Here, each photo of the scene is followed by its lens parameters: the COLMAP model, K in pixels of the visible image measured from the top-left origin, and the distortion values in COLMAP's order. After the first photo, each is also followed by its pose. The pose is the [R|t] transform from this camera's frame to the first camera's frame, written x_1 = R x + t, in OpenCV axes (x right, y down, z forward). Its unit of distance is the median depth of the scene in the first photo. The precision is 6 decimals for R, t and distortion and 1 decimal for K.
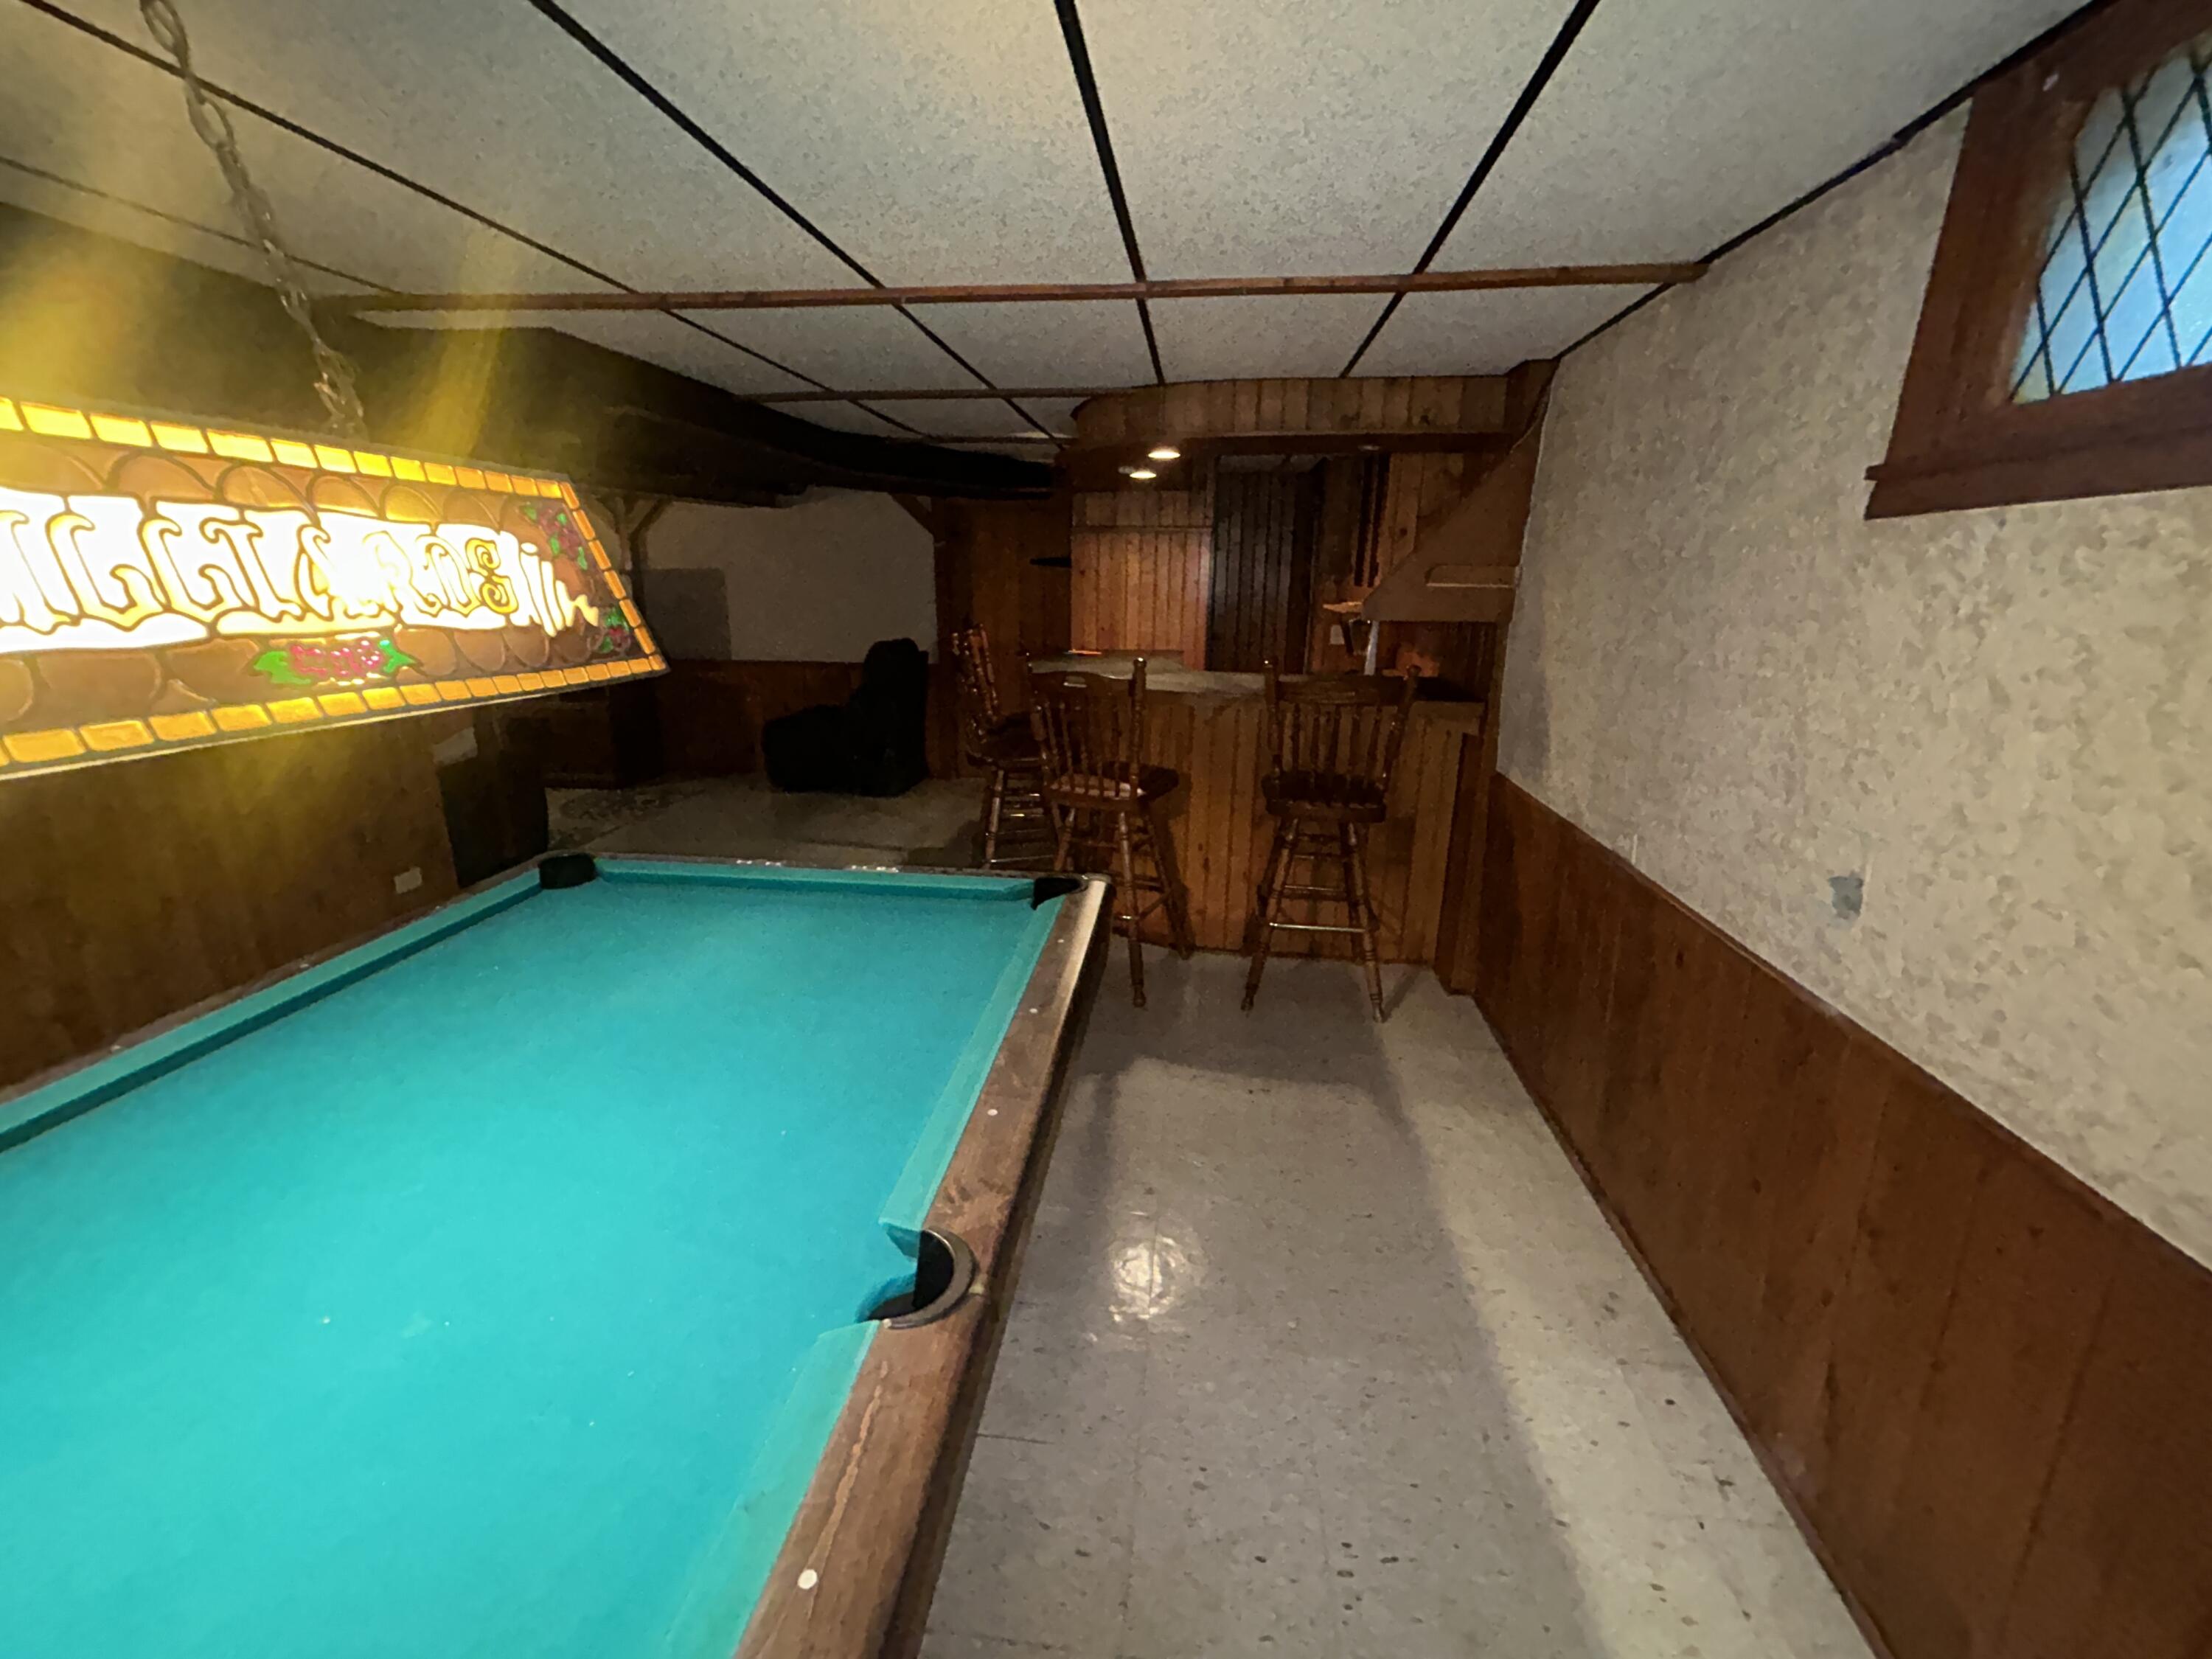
lens RADIAL K [[895.0, 0, 1106.0], [0, 895.0, 829.5], [0, 0, 1]] dist [0.000466, 0.000095]
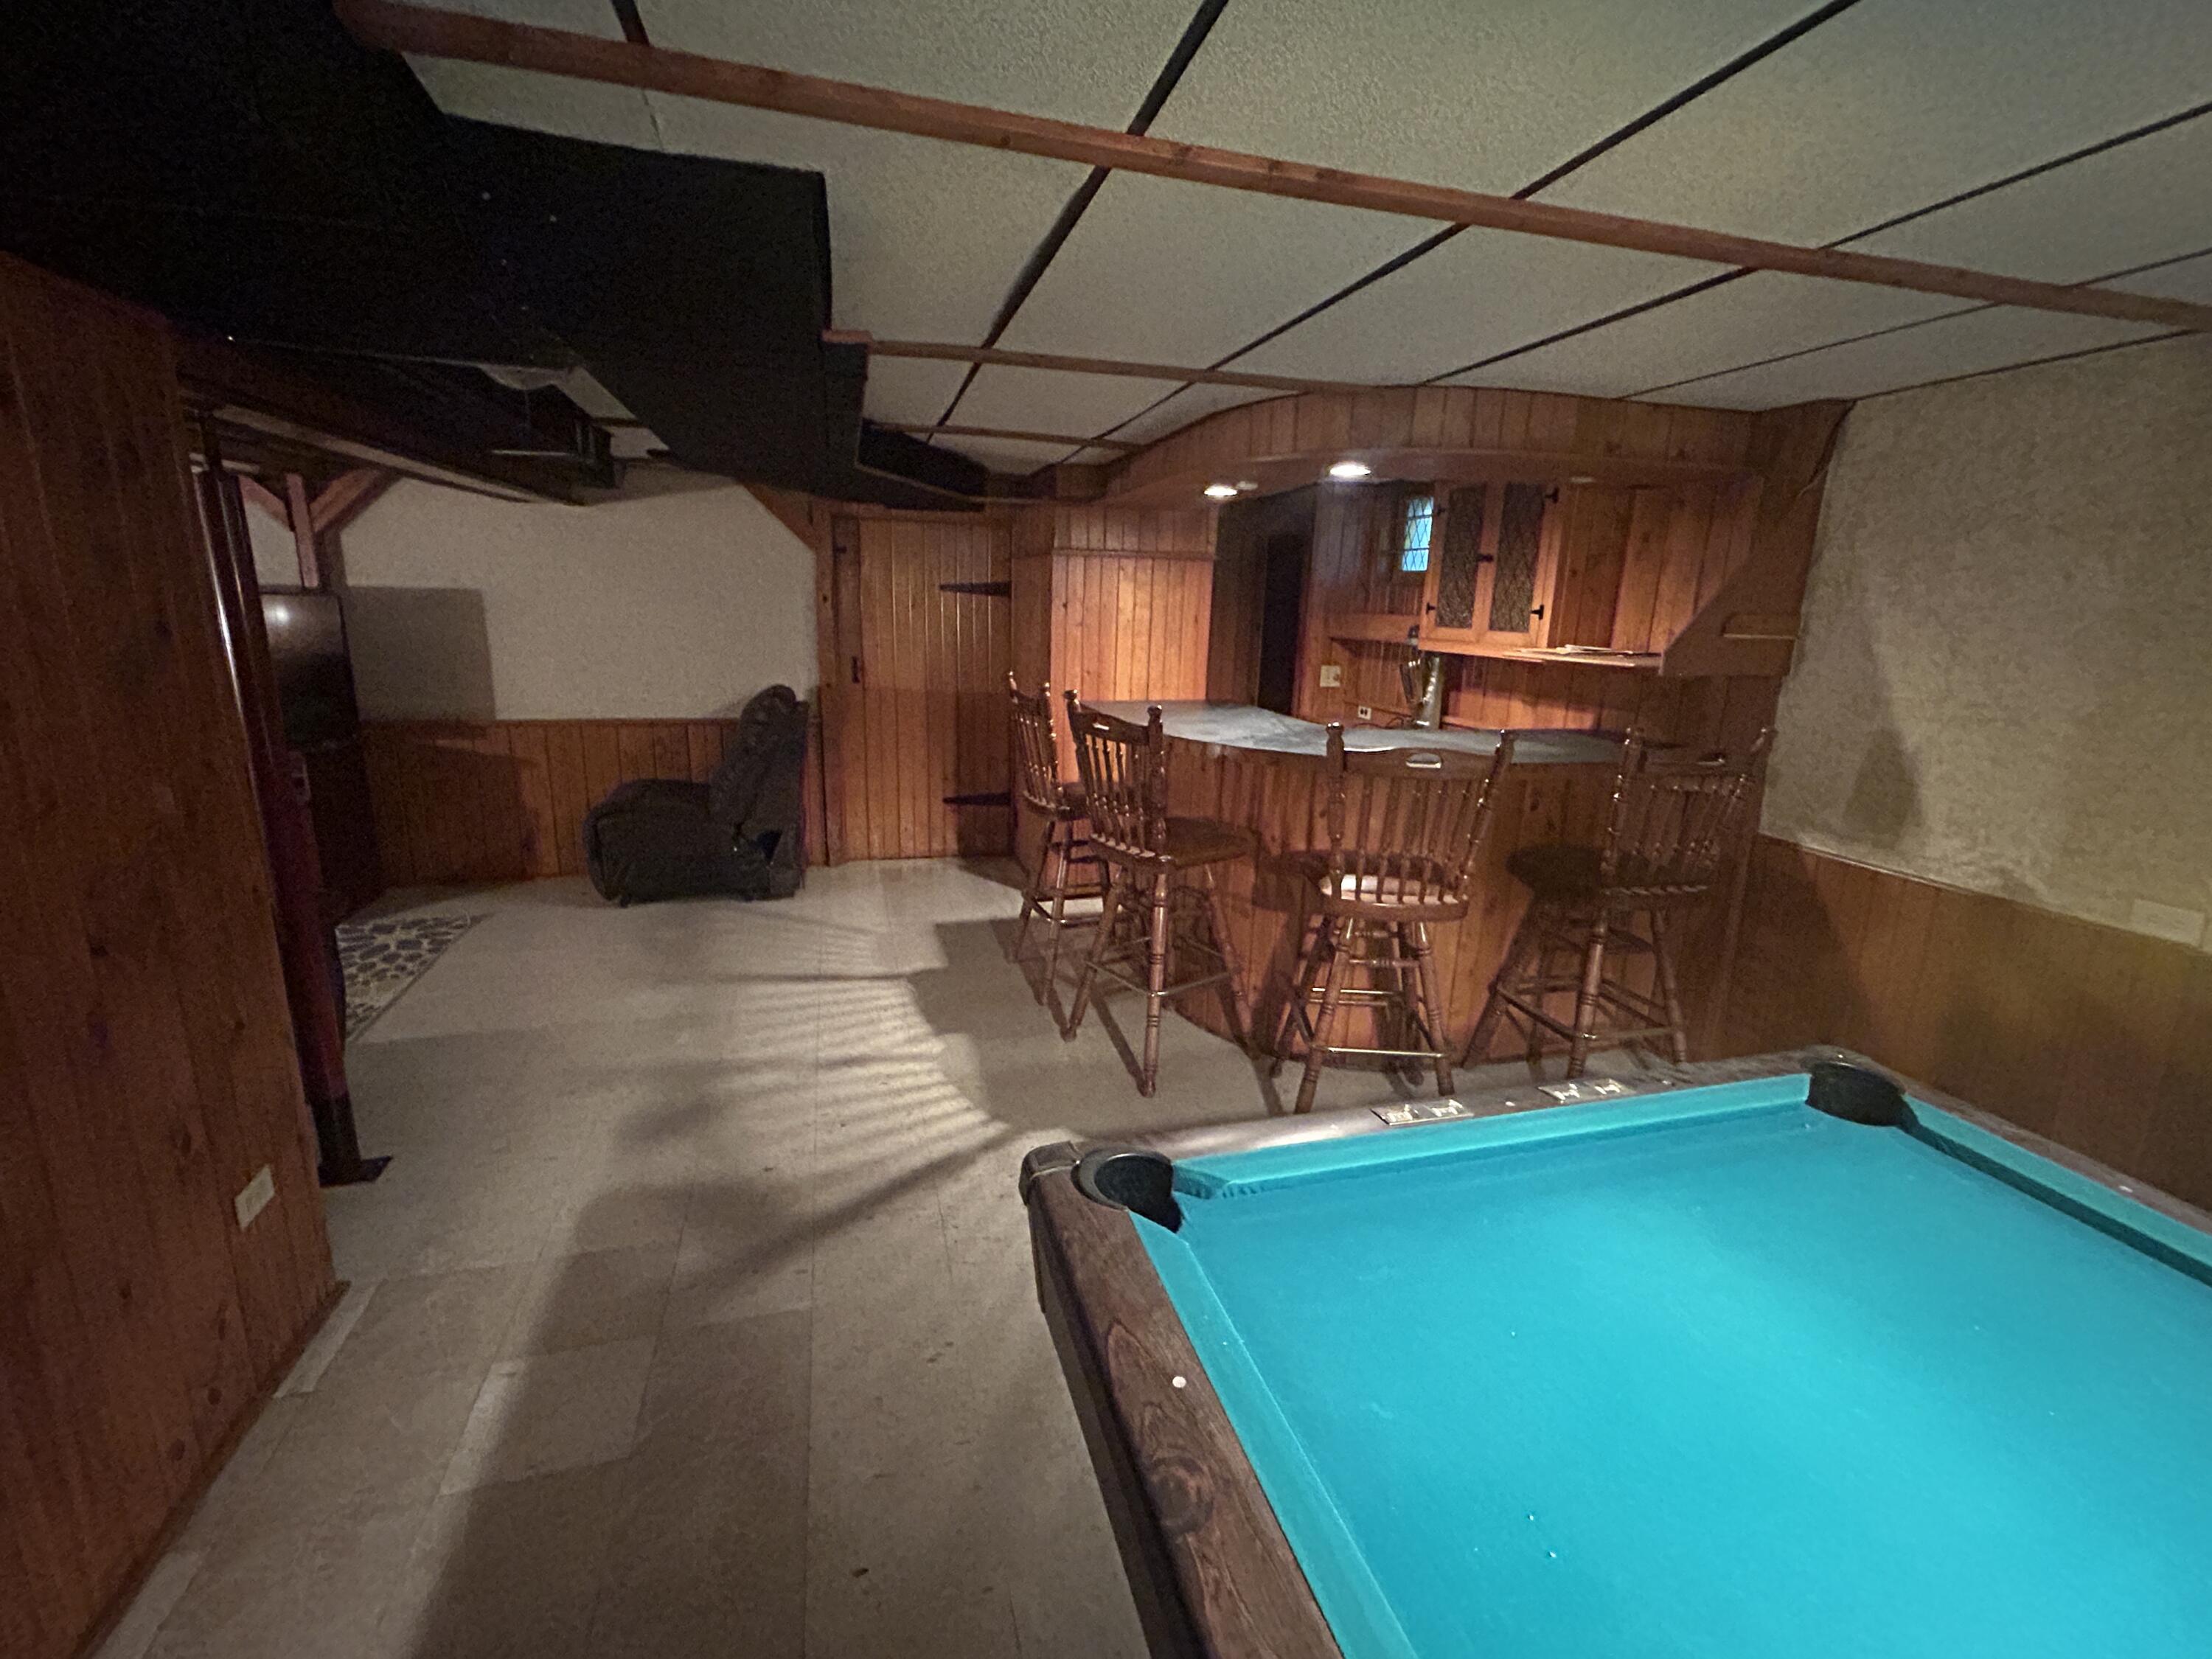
lens RADIAL K [[965.5, 0, 1099.1], [0, 965.5, 824.9], [0, 0, 1]] dist [-0.000235, 0.000097]
pose [[0.929191, -0.067323, 0.363417, -0.548827], [0.083509, 0.996085, -0.028993, -0.101315], [-0.360042, 0.057288, 0.931175, 0.312248]]
